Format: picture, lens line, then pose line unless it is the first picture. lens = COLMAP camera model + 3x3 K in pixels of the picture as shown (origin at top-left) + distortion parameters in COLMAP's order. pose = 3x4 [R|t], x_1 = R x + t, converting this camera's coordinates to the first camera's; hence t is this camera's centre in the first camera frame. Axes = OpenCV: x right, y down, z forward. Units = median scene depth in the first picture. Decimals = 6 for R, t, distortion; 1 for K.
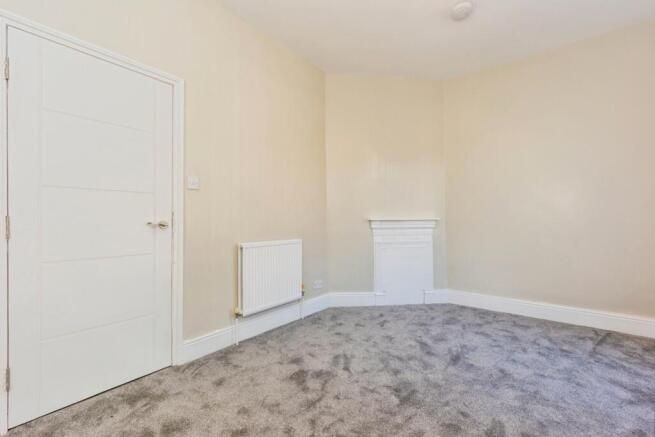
lens RADIAL K [[283.4, 0, 325.0], [0, 283.4, 220.0], [0, 0, 1]] dist [0.003699, 0.000020]
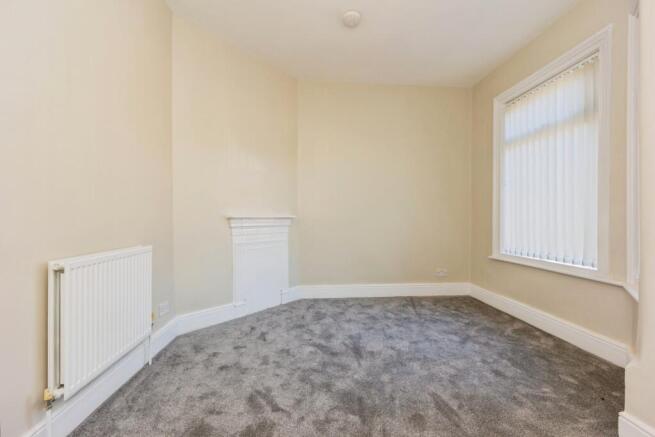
lens RADIAL K [[283.4, 0, 326.8], [0, 283.4, 220.1], [0, 0, 1]] dist [0.003699, 0.000020]
pose [[0.722080, 0.000049, 0.691809, -0.299827], [-0.006421, 0.999957, 0.006631, 0.000469], [-0.691779, -0.009231, 0.722050, 0.286457]]
